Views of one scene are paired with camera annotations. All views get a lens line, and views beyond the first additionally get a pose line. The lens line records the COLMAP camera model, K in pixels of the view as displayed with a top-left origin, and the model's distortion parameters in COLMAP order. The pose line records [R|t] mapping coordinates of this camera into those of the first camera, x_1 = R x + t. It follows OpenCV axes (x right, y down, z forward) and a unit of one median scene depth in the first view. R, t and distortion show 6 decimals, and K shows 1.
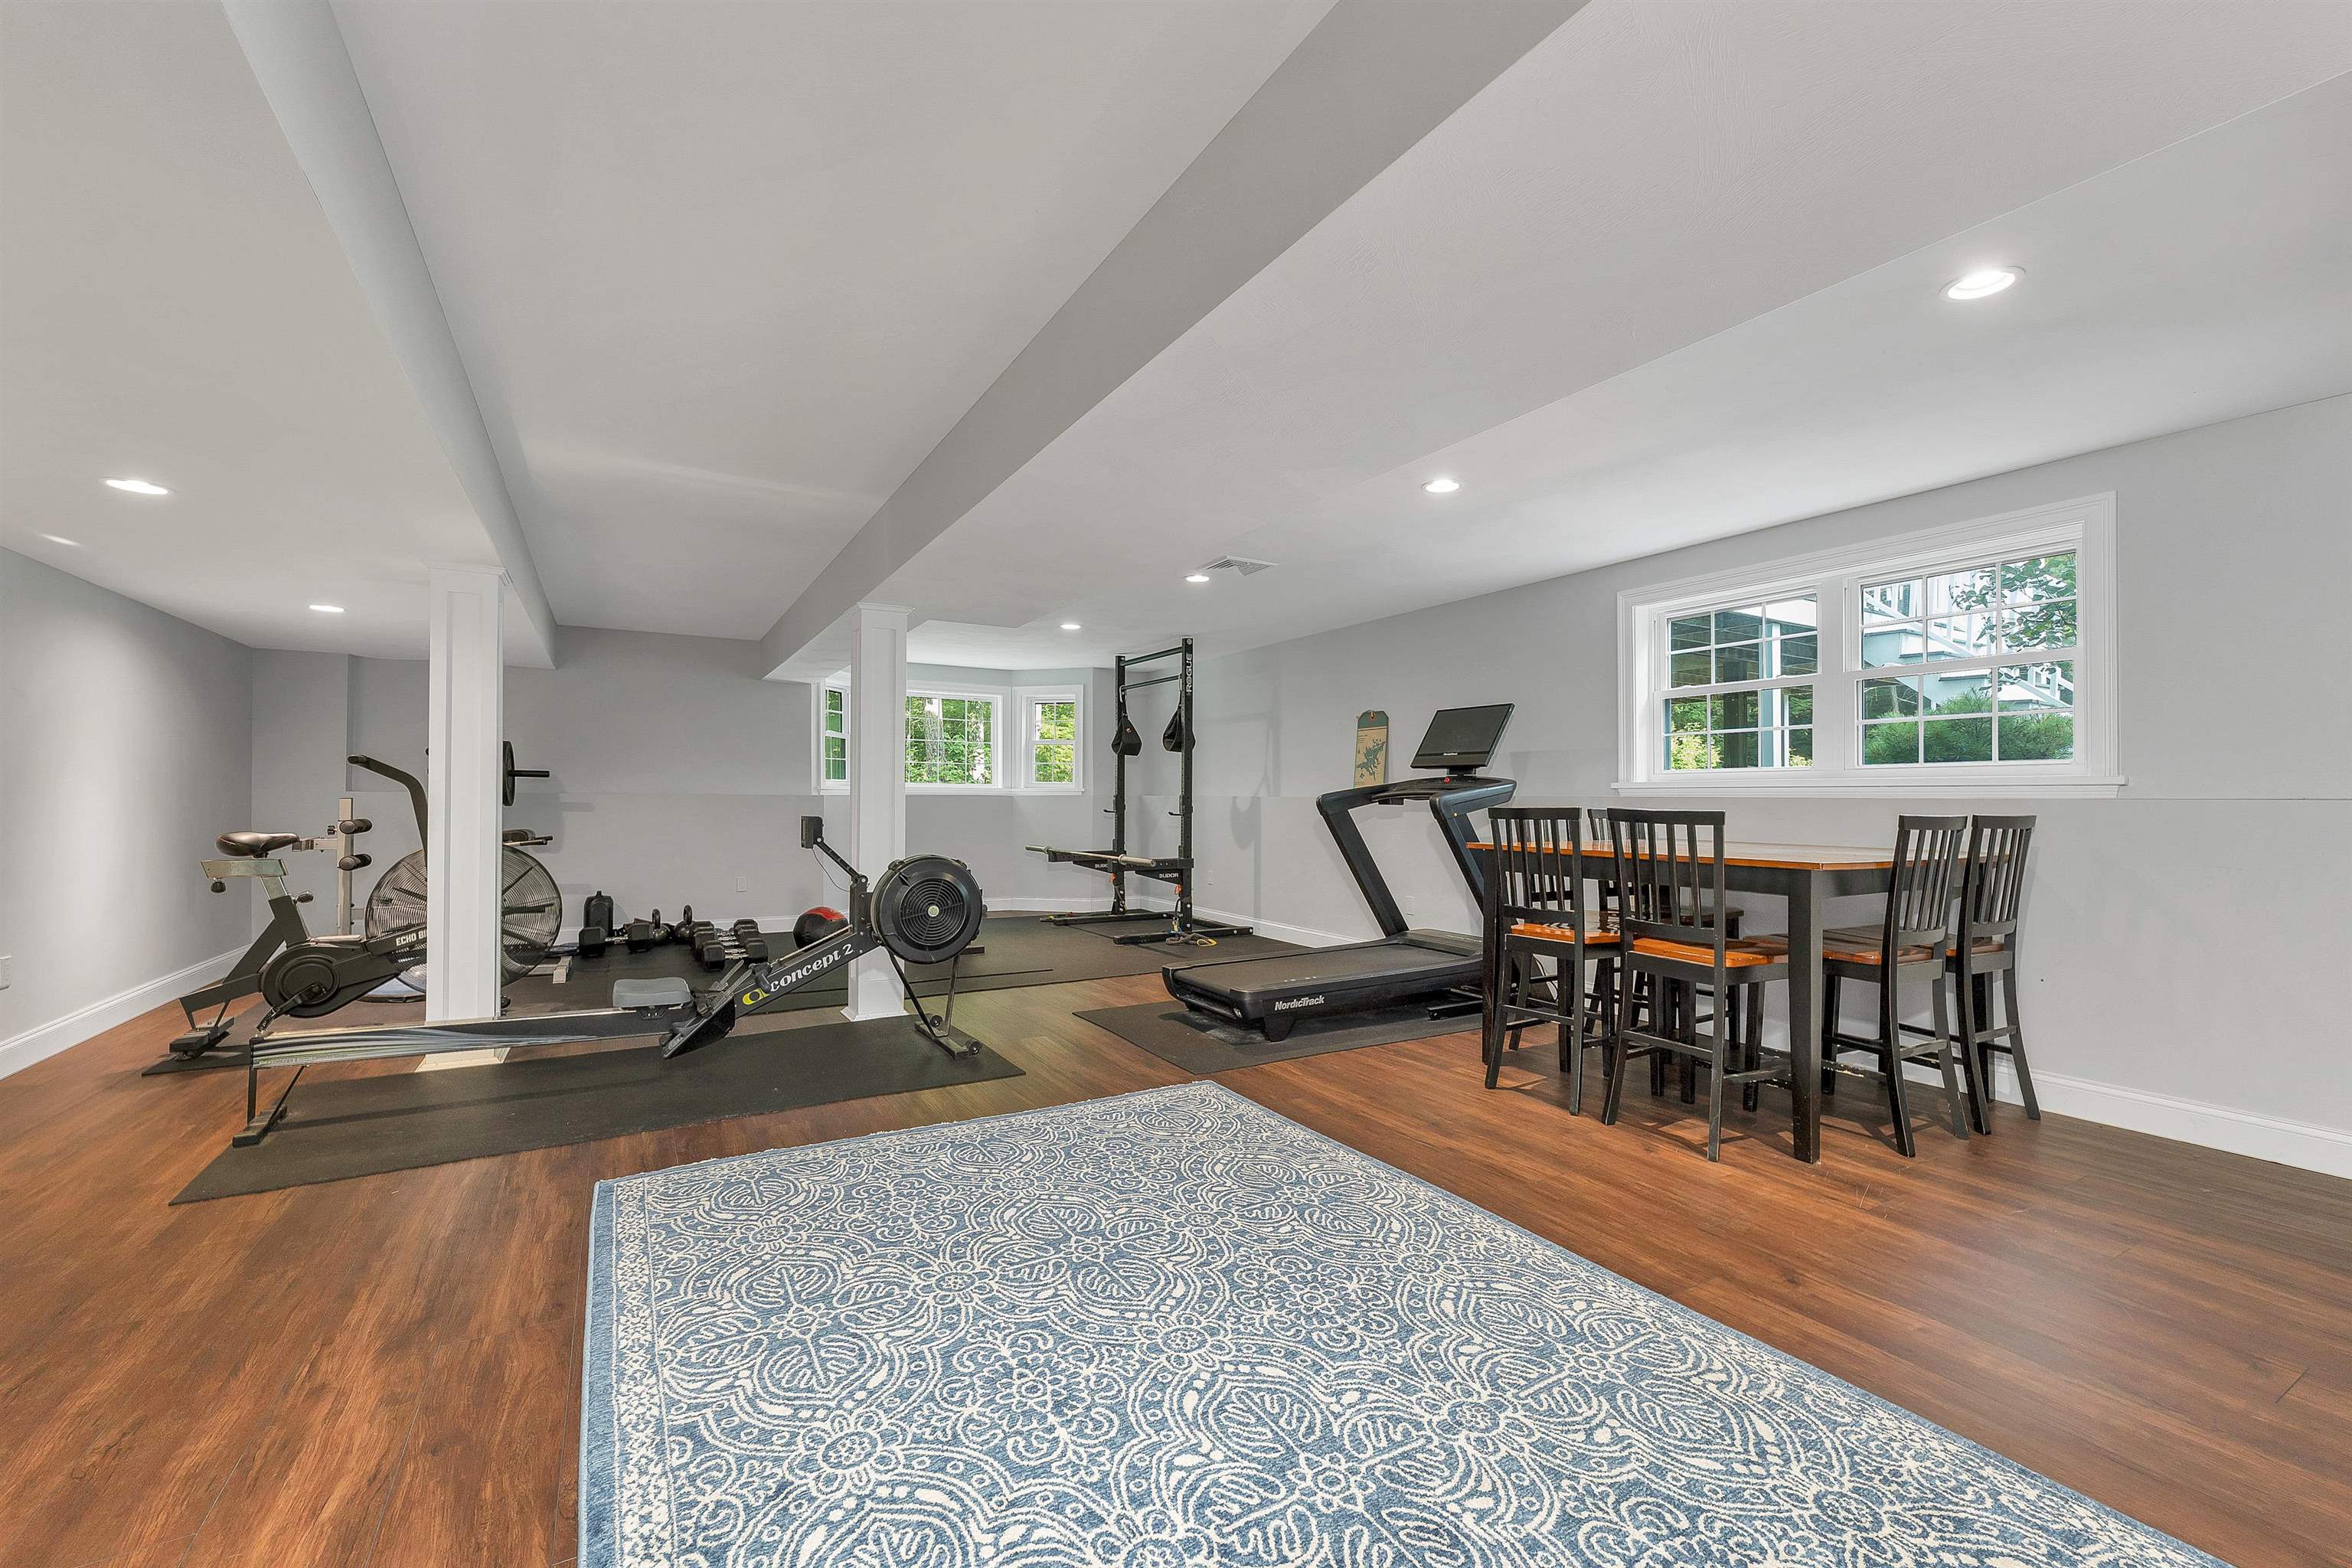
lens RADIAL K [[981.1, 0, 1169.9], [0, 981.1, 790.3], [0, 0, 1]] dist [-0.002228, -0.000302]
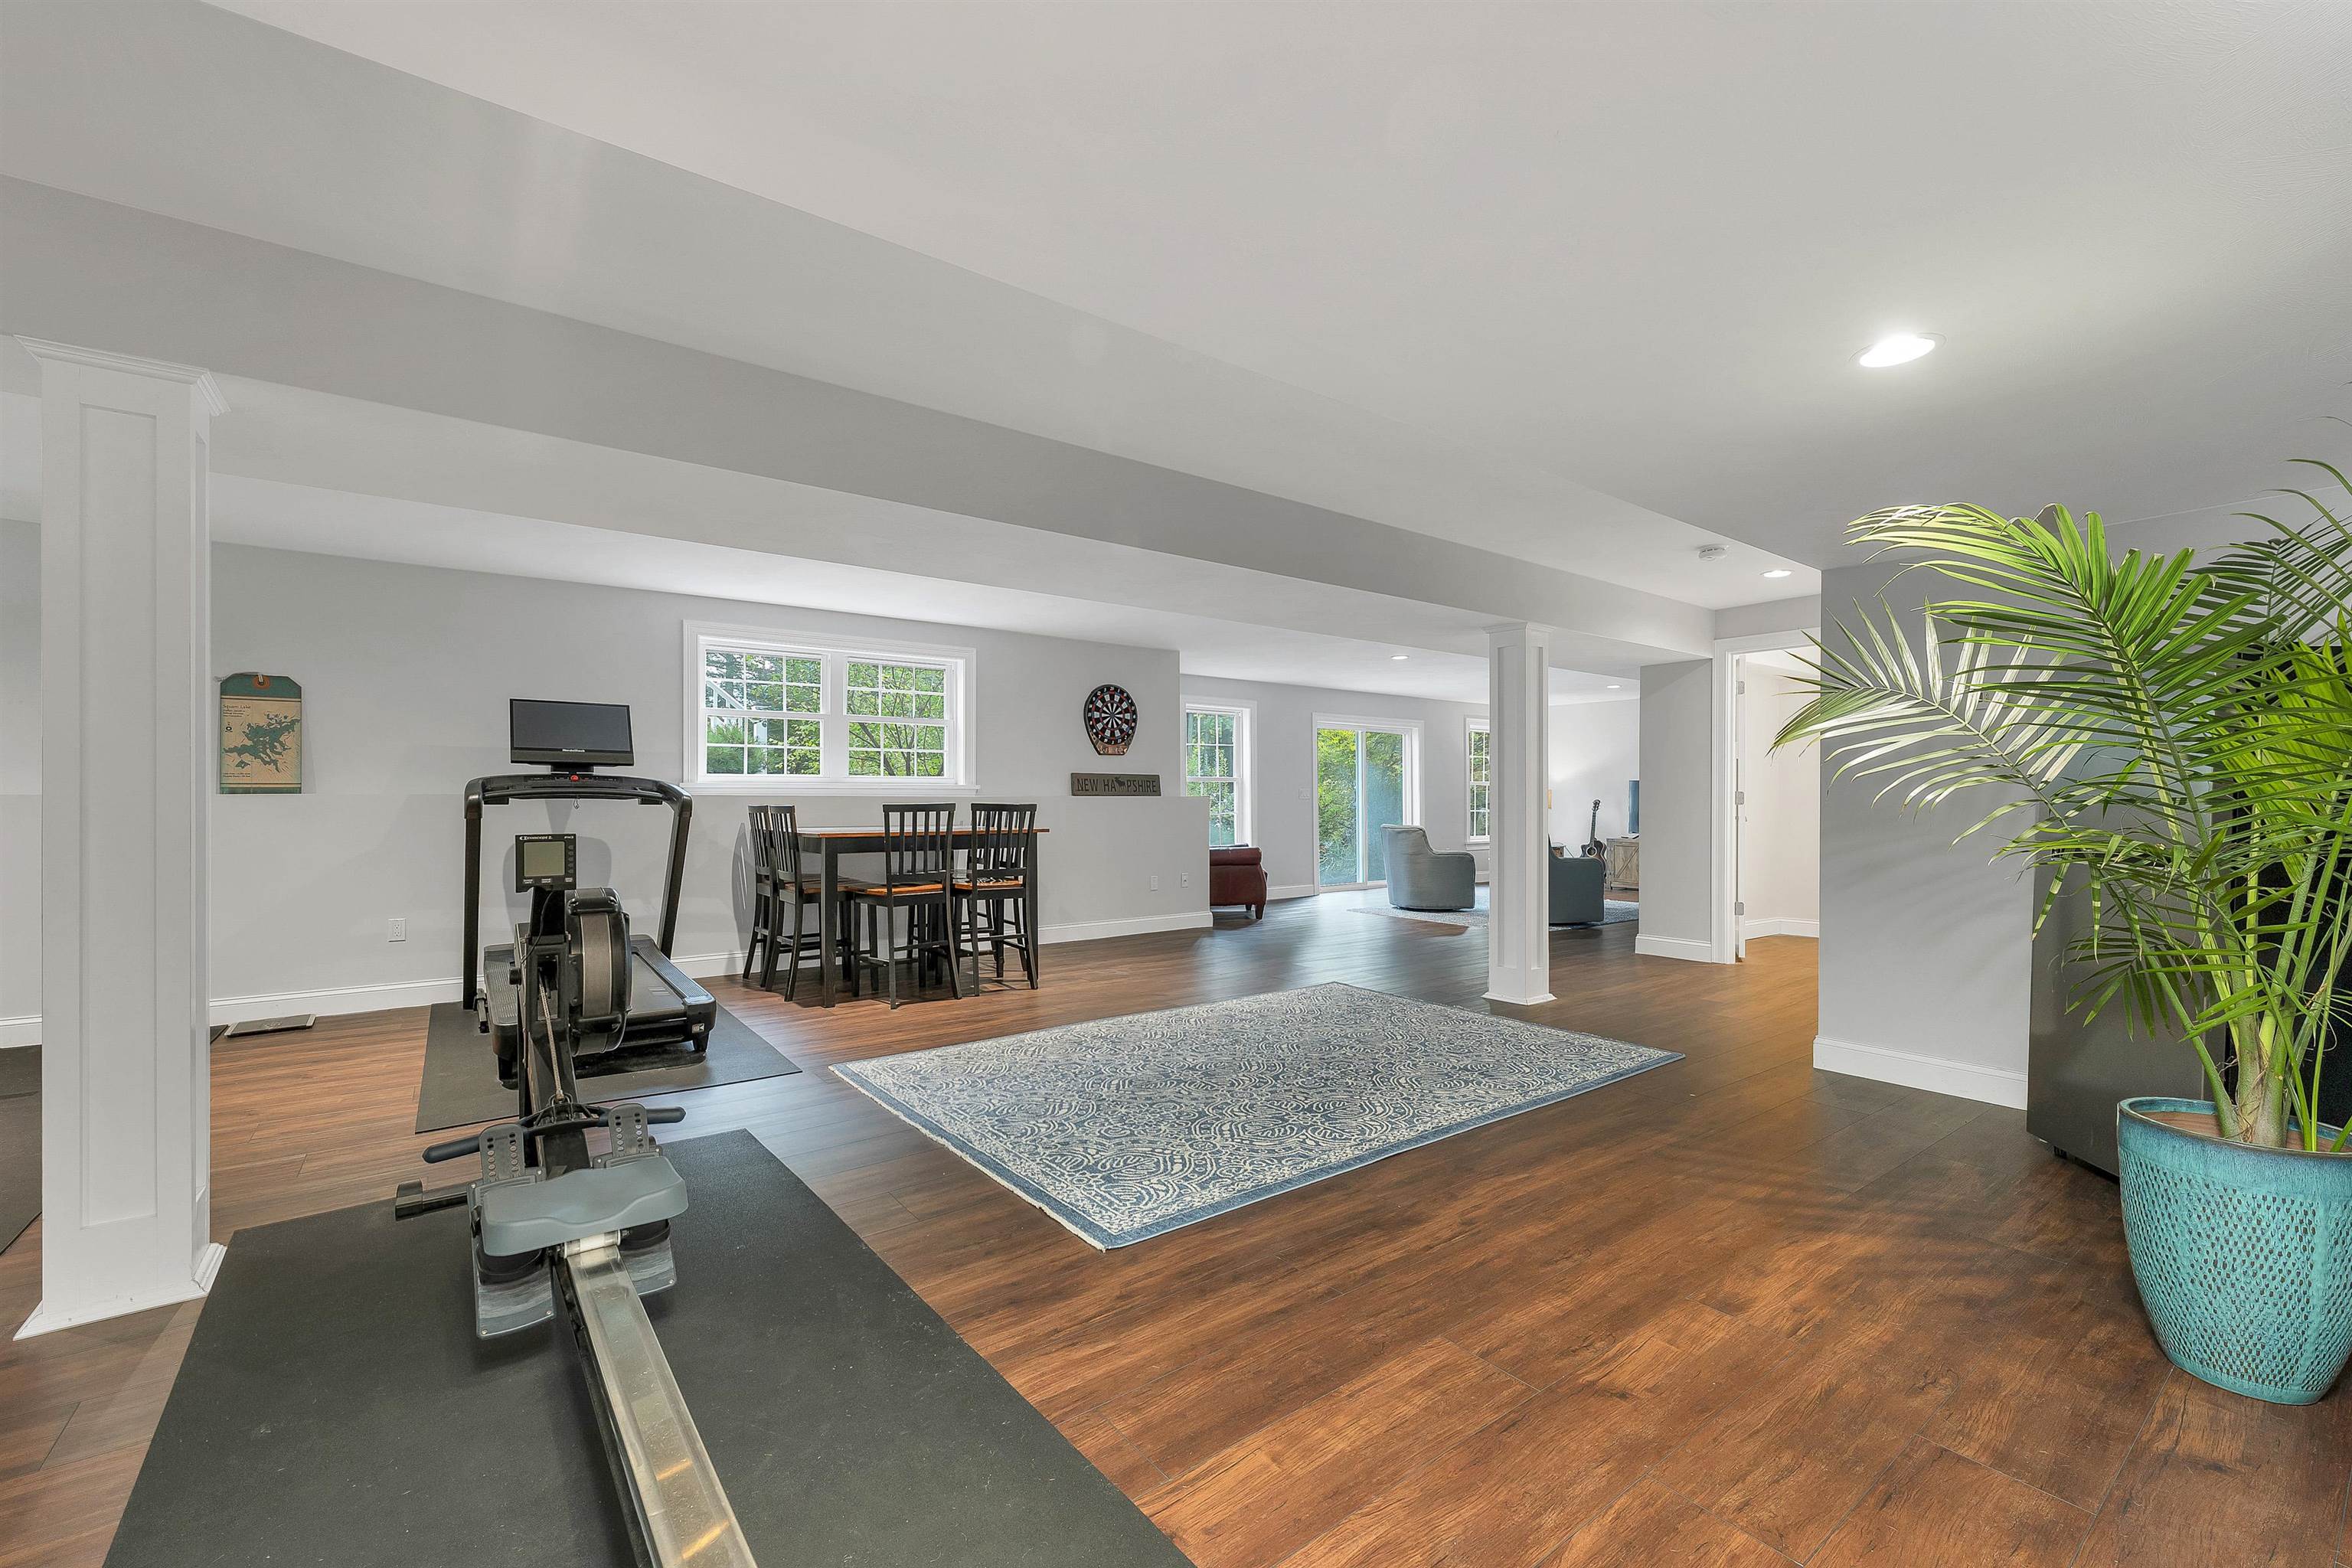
lens RADIAL K [[981.1, 0, 1169.9], [0, 981.1, 790.3], [0, 0, 1]] dist [-0.002228, -0.000302]
pose [[-0.131404, -0.005527, 0.991313, -1.460307], [-0.011070, 0.999930, 0.004108, -0.015675], [-0.991267, -0.010434, -0.131456, 1.062723]]
